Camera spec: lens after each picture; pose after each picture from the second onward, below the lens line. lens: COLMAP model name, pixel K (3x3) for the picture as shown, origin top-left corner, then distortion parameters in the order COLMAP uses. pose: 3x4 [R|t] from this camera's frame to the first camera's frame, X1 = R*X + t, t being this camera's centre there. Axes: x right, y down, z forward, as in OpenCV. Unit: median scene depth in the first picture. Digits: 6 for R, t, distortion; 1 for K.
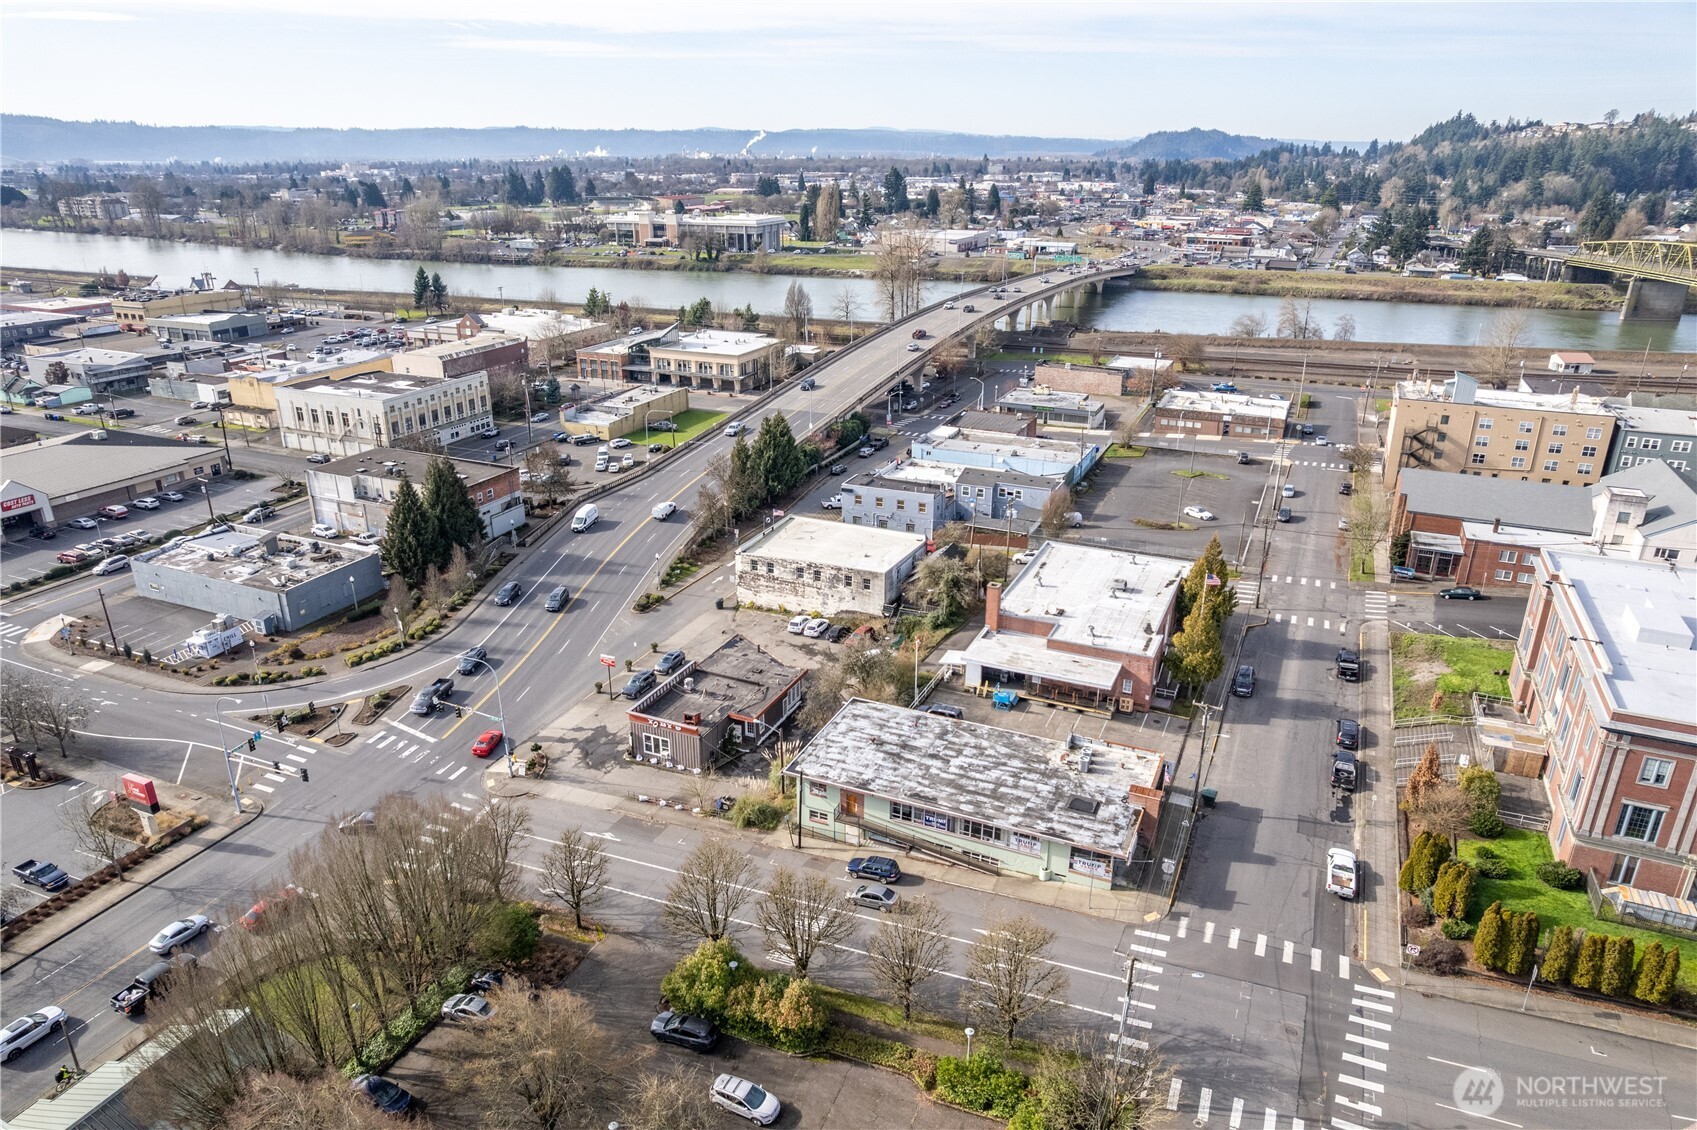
lens RADIAL K [[1086.0, 0, 847.2], [0, 1086.0, 571.2], [0, 0, 1]] dist [-0.075383, 0.066816]
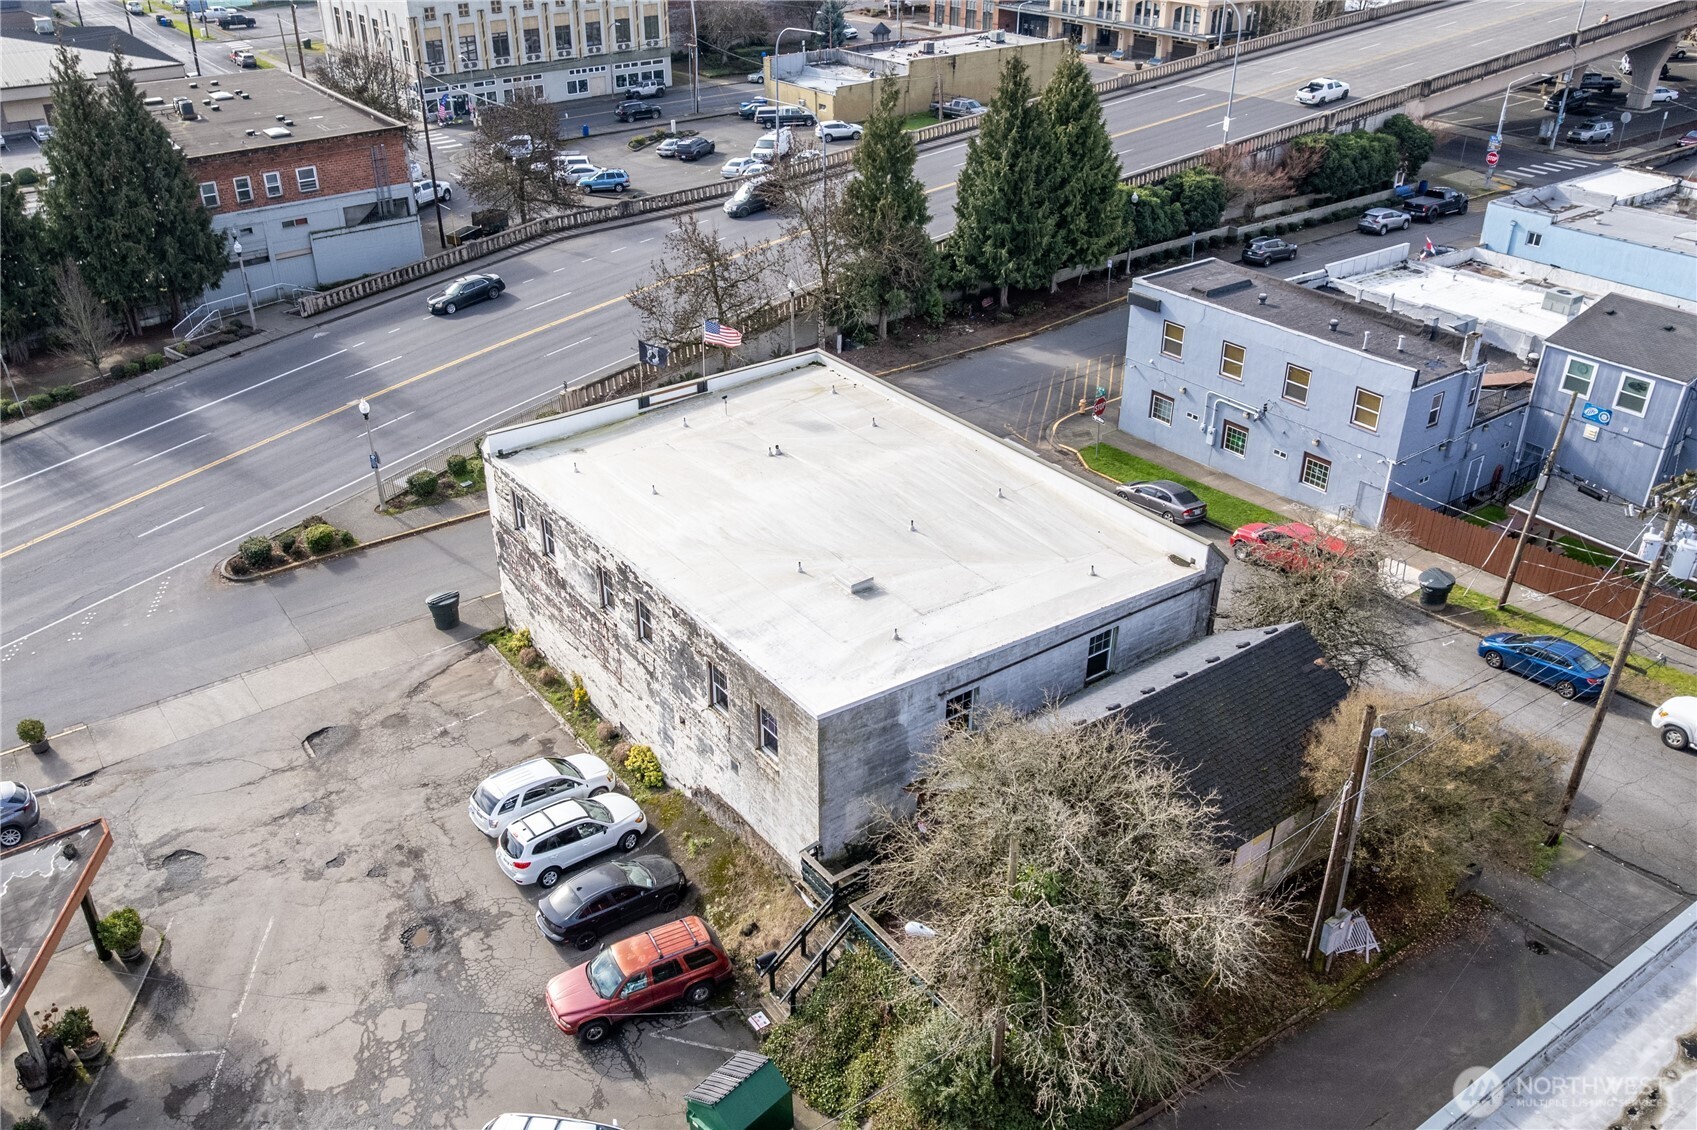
lens RADIAL K [[1351.8, 0, 793.1], [0, 1351.8, 599.7], [0, 0, 1]] dist [-0.074919, 0.060425]
pose [[0.852112, 0.256563, -0.456159, 0.110149], [-0.176581, 0.961428, 0.210892, -0.056624], [0.492671, -0.099155, 0.864548, 0.620790]]
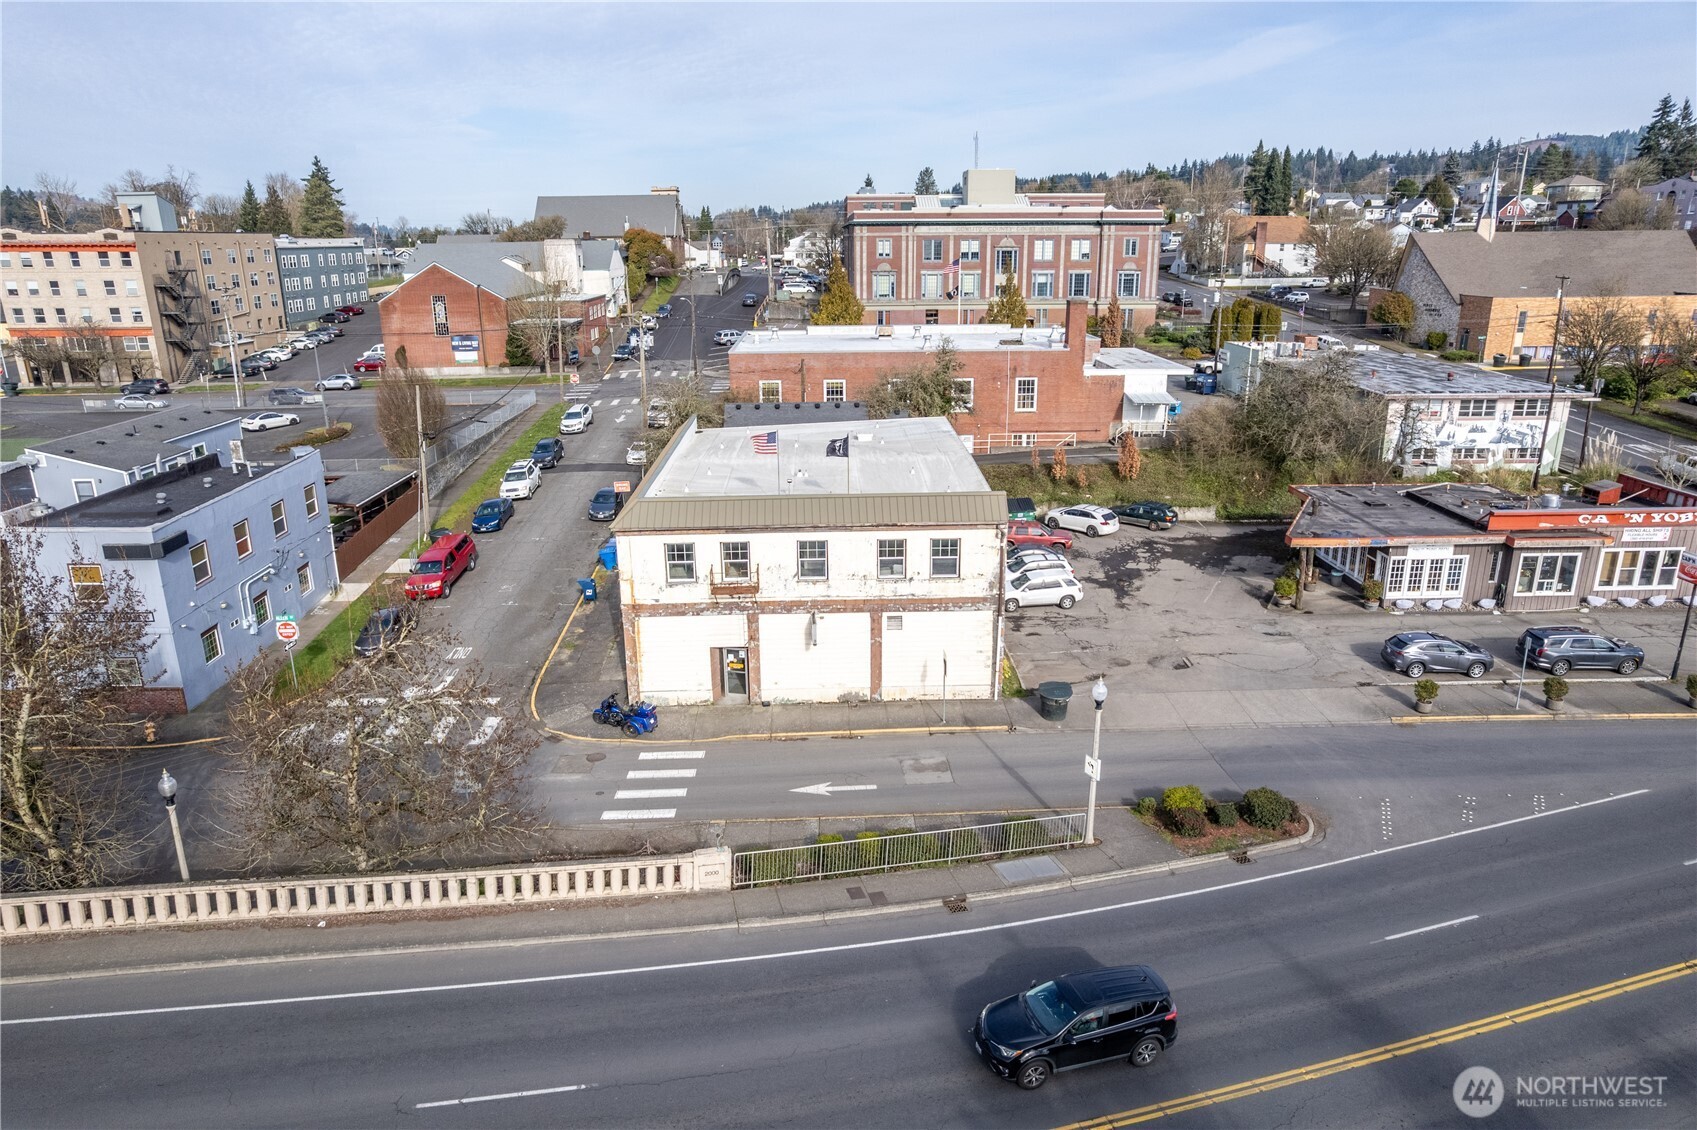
lens RADIAL K [[1083.6, 0, 845.0], [0, 1083.6, 570.3], [0, 0, 1]] dist [-0.074968, 0.070353]
pose [[-0.434331, -0.265145, 0.860845, -0.287406], [0.336481, 0.838751, 0.428109, -0.124011], [-0.835546, 0.475599, -0.275079, 0.945650]]
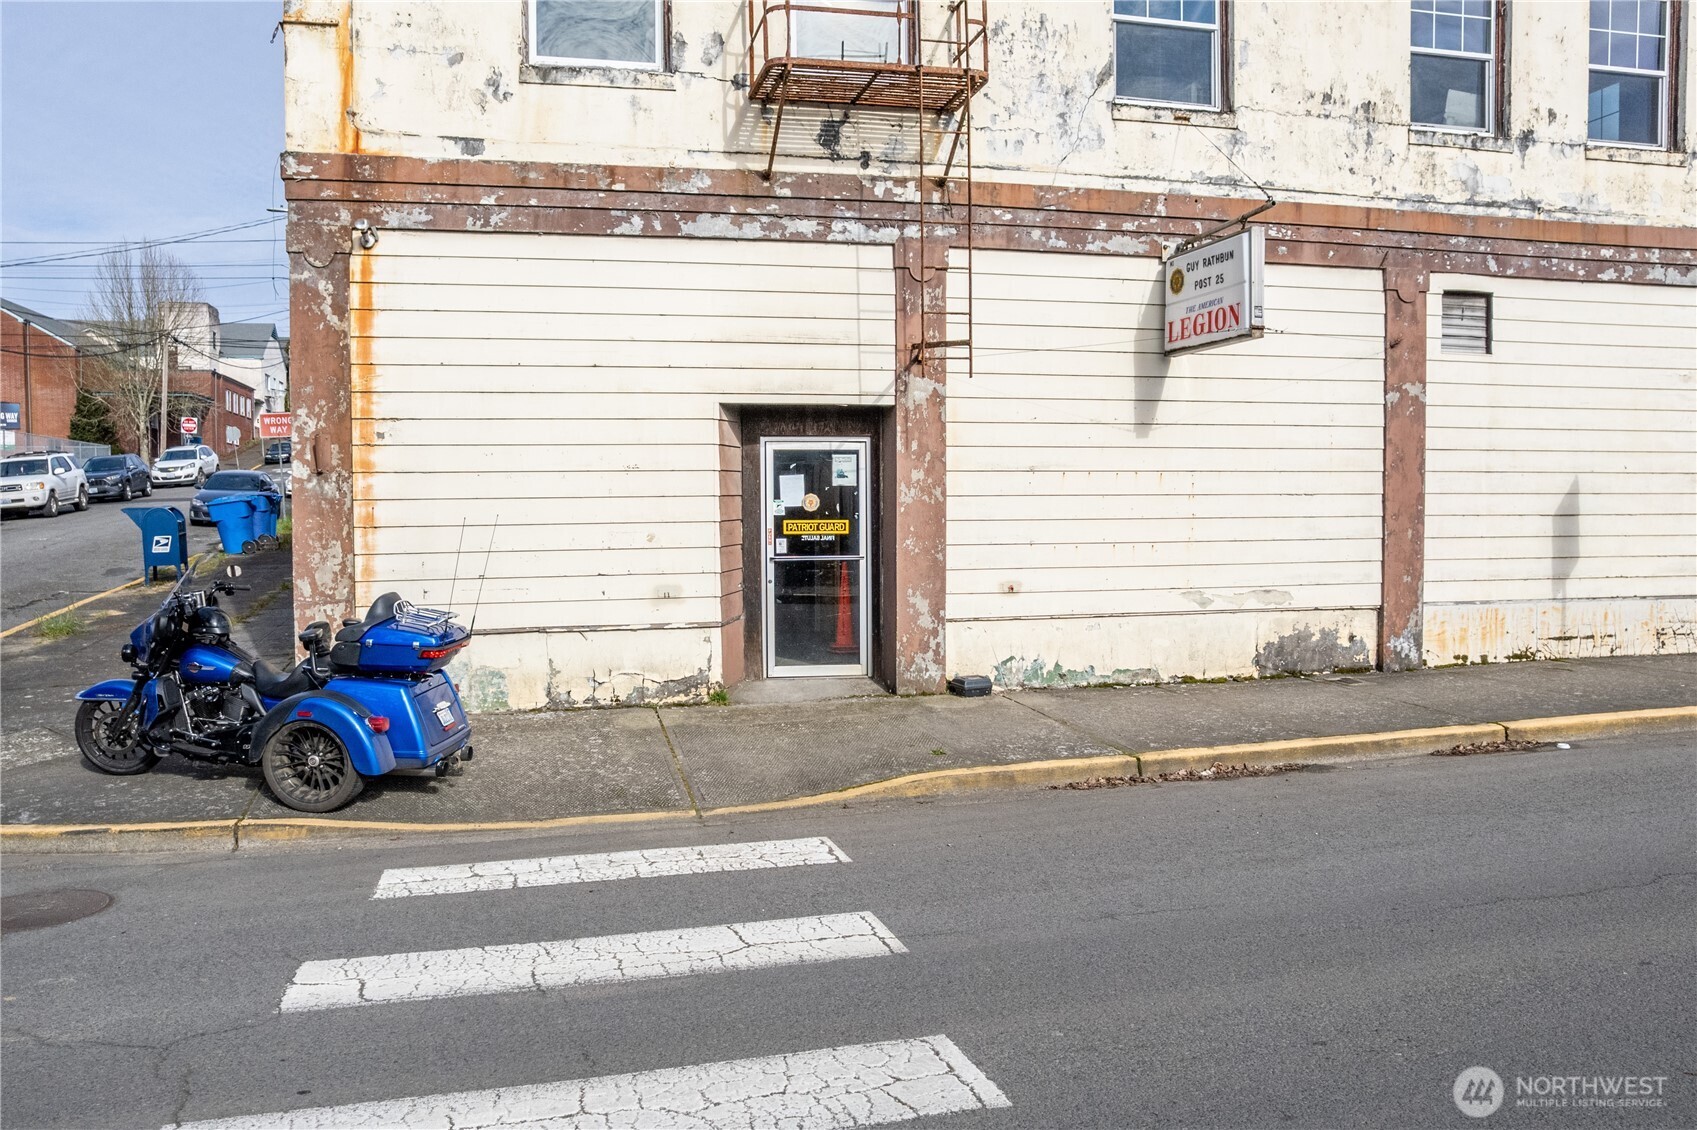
lens RADIAL K [[1231.7, 0, 849.7], [0, 1231.7, 629.7], [0, 0, 1]] dist [-0.076334, 0.068881]
pose [[-0.633976, -0.053684, 0.771487, -0.109659], [0.285895, 0.910648, 0.298304, -0.015953], [-0.718567, 0.409682, -0.561981, 0.944907]]
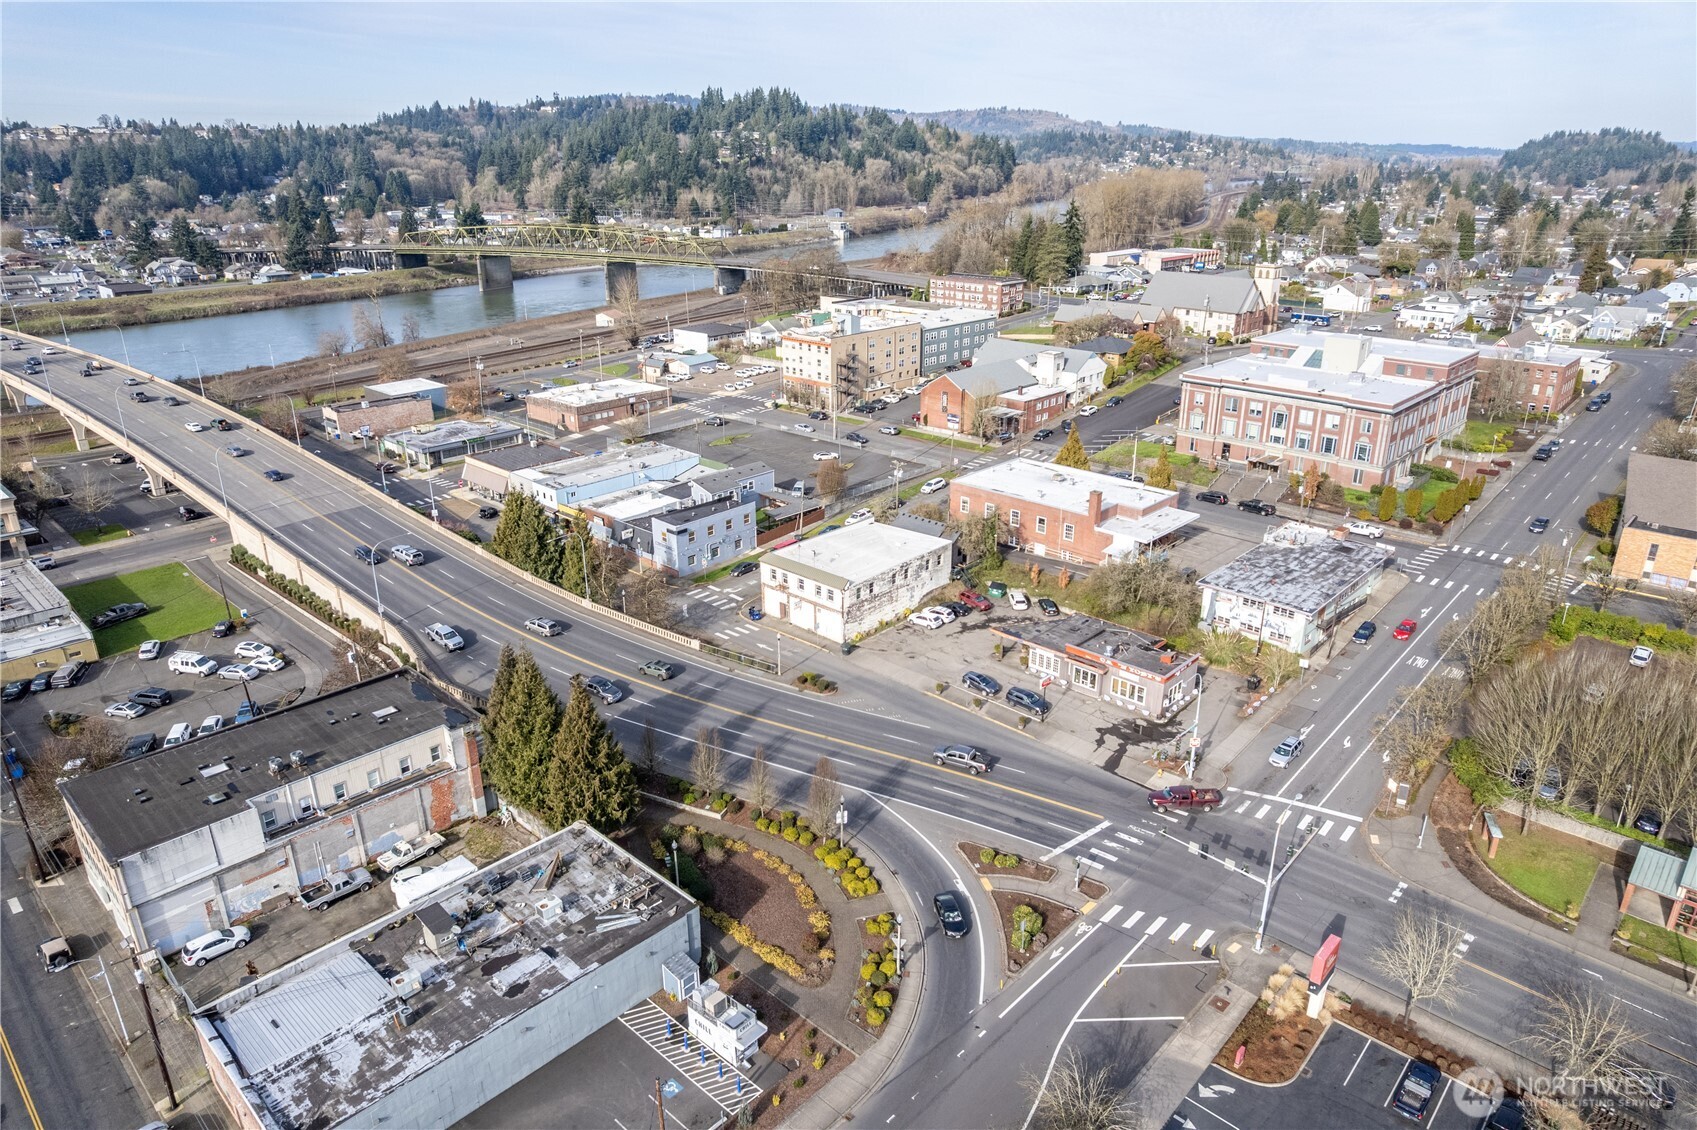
lens RADIAL K [[1083.6, 0, 845.0], [0, 1083.6, 570.3], [0, 0, 1]] dist [-0.074968, 0.070353]
pose [[0.330853, -0.346871, 0.877620, -0.770234], [0.350085, 0.908748, 0.227196, -0.205140], [-0.876343, 0.232073, 0.422096, 0.505987]]
